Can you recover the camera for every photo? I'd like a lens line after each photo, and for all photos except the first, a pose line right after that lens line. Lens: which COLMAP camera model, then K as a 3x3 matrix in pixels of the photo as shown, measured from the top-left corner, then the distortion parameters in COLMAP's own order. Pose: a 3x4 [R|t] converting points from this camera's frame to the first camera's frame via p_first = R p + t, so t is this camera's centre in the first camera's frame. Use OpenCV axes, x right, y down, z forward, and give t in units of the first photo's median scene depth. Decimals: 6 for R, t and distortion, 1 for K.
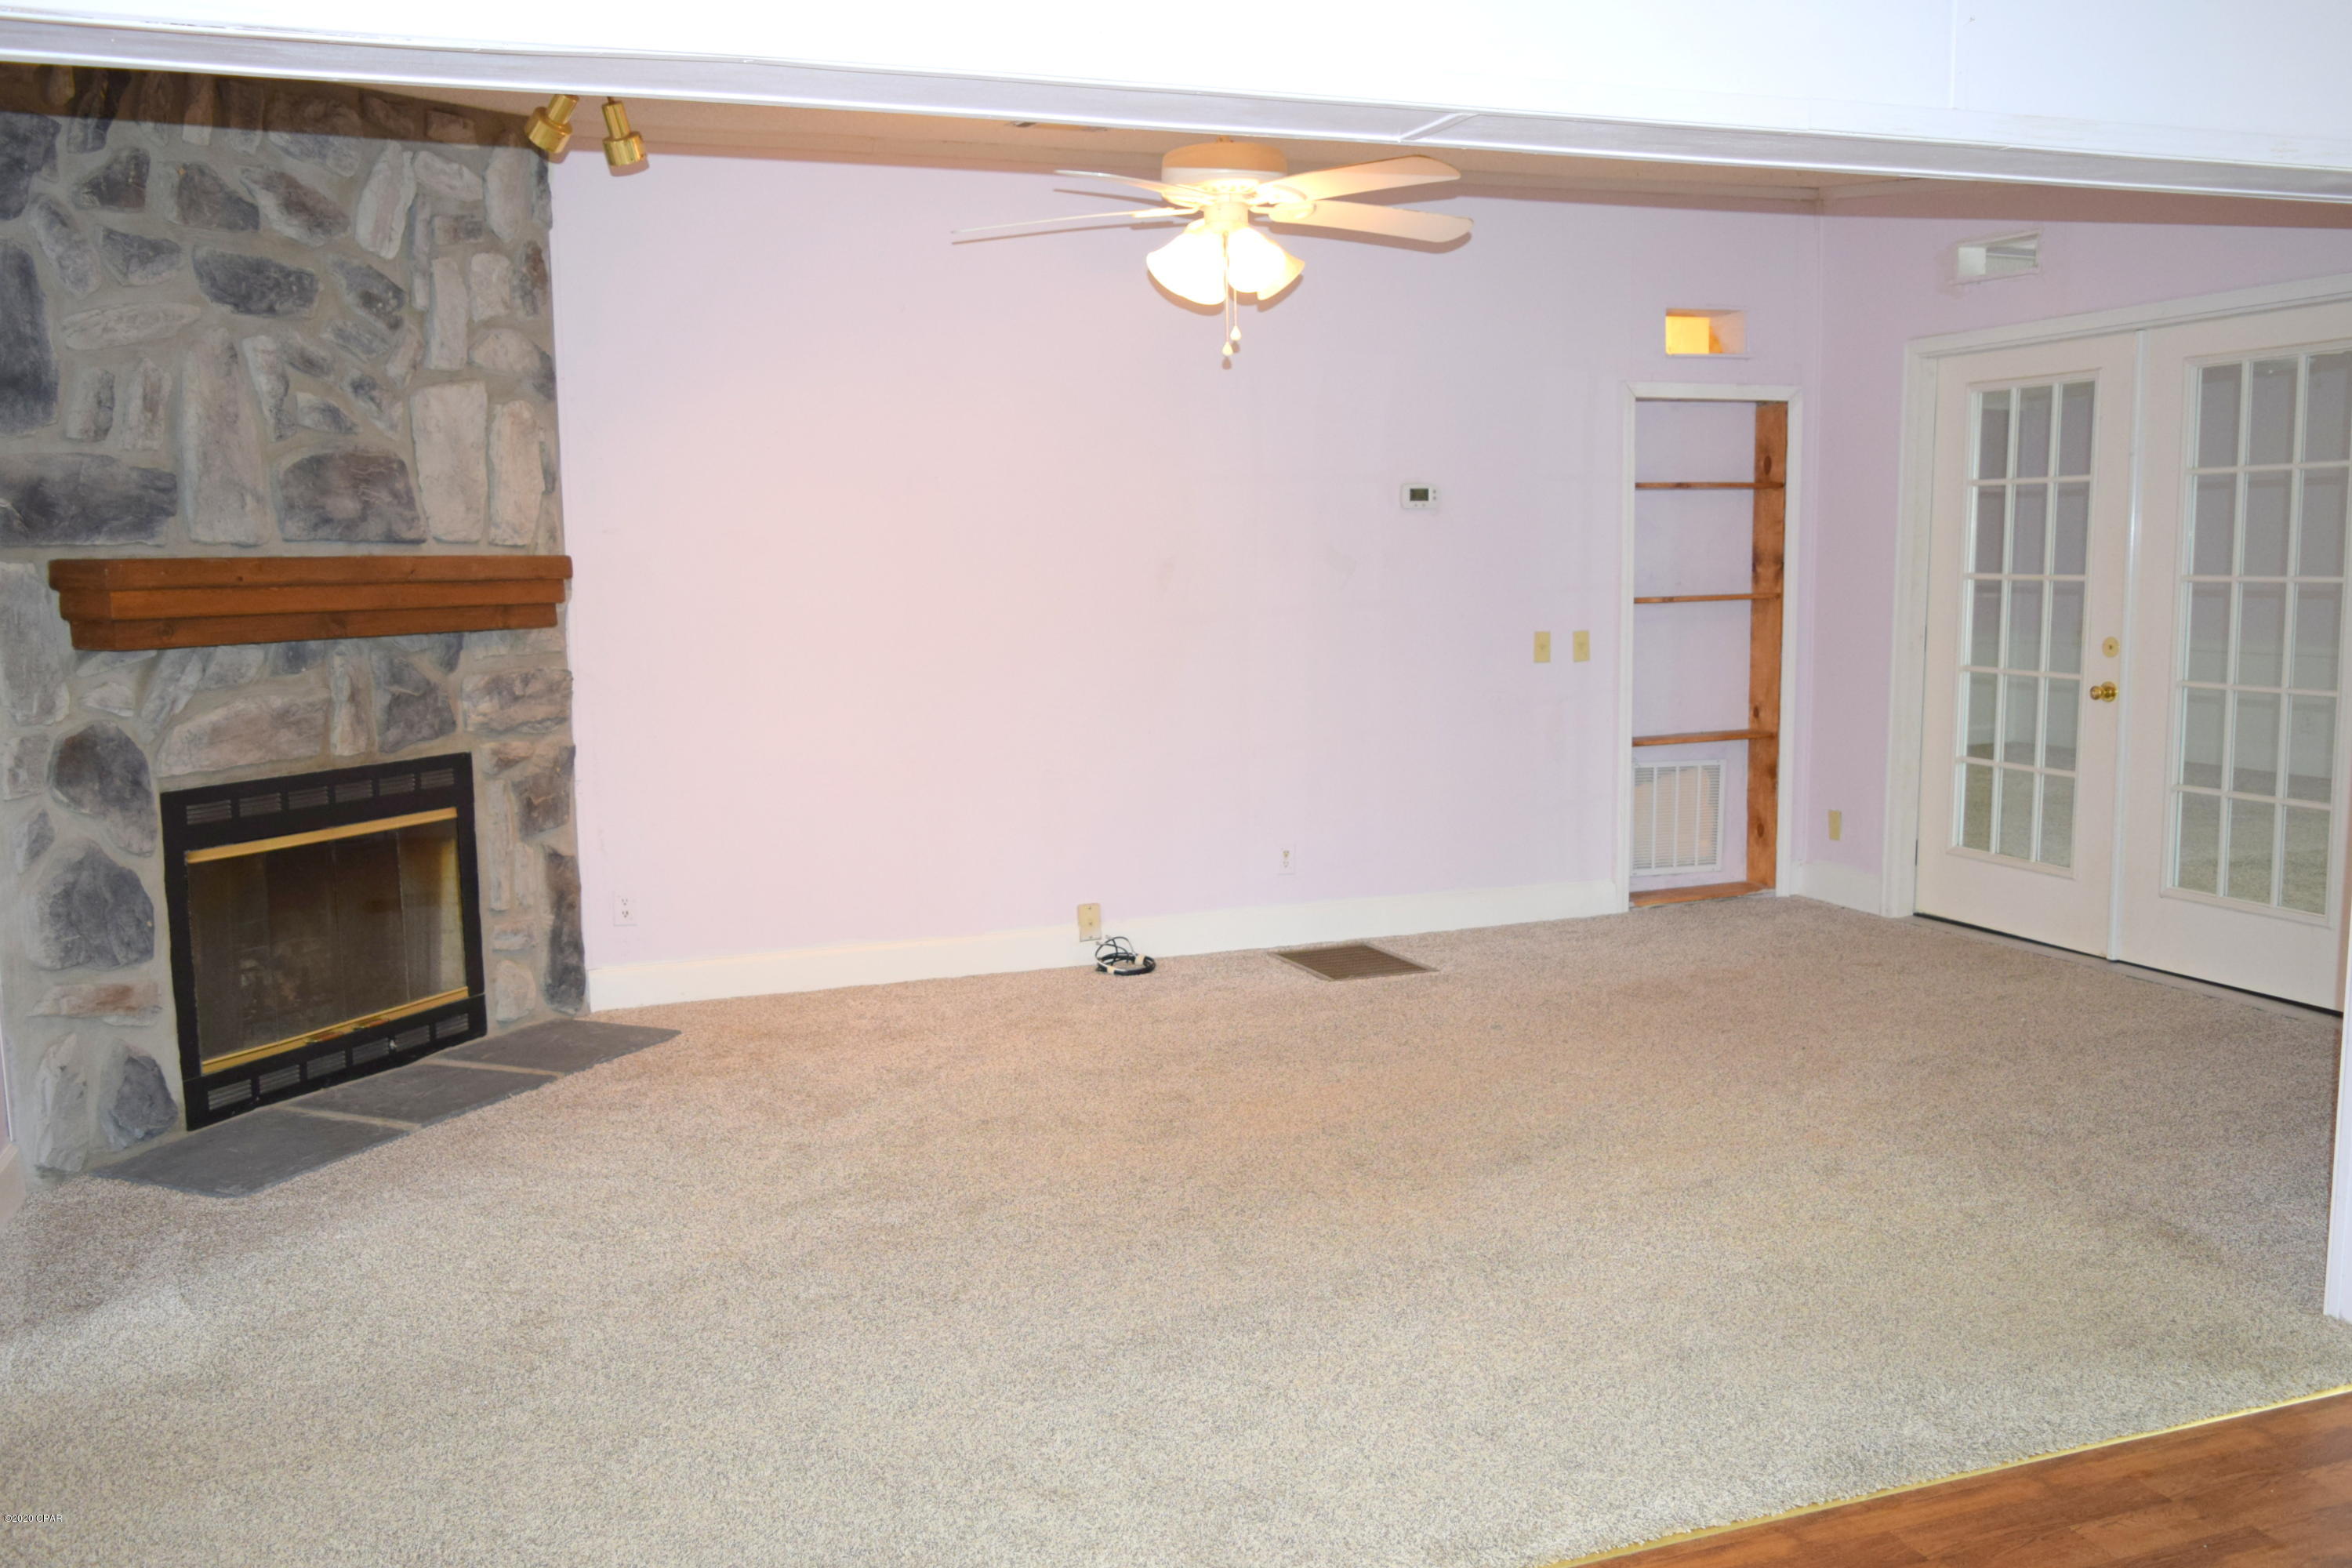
lens RADIAL K [[1913.4, 0, 1176.0], [0, 1913.4, 784.0], [0, 0, 1]] dist [-0.007460, -0.002971]
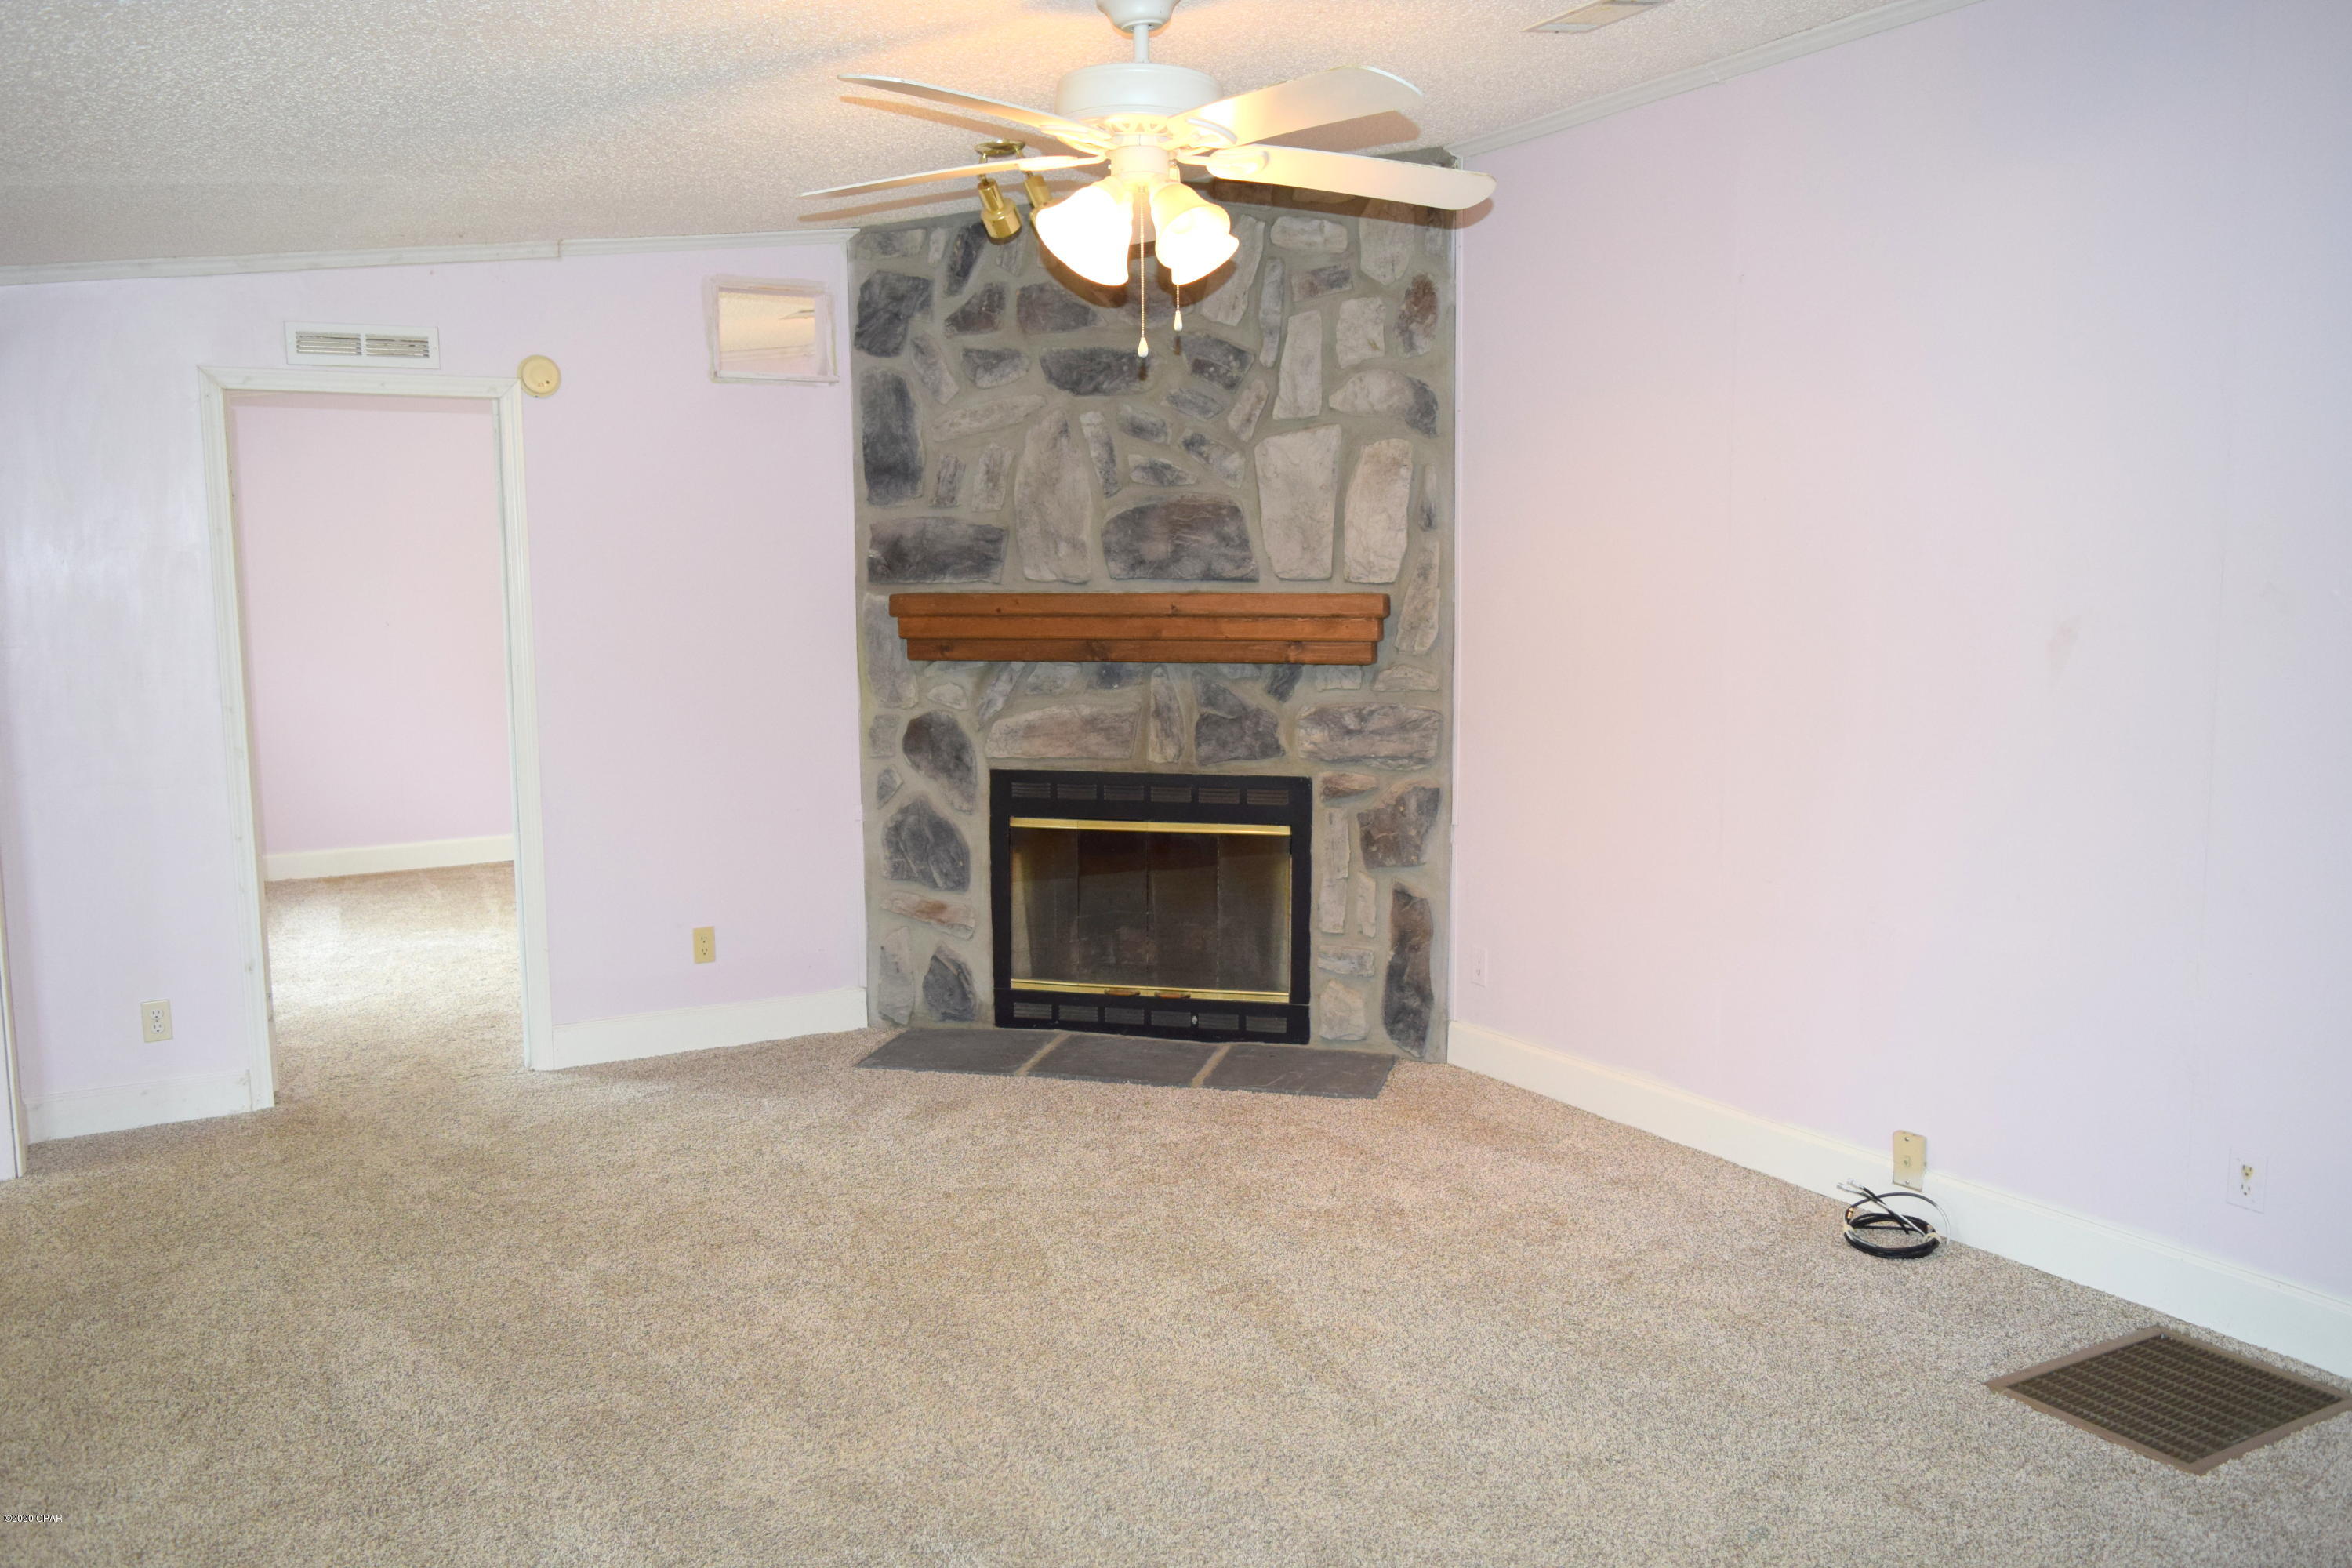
lens RADIAL K [[1851.1, 0, 1176.0], [0, 1851.1, 784.0], [0, 0, 1]] dist [-0.007190, -0.001773]
pose [[0.170659, 0.125859, -0.977259, 0.687889], [-0.115484, 0.987528, 0.107014, -0.126602], [0.978539, 0.094595, 0.183065, 0.820482]]
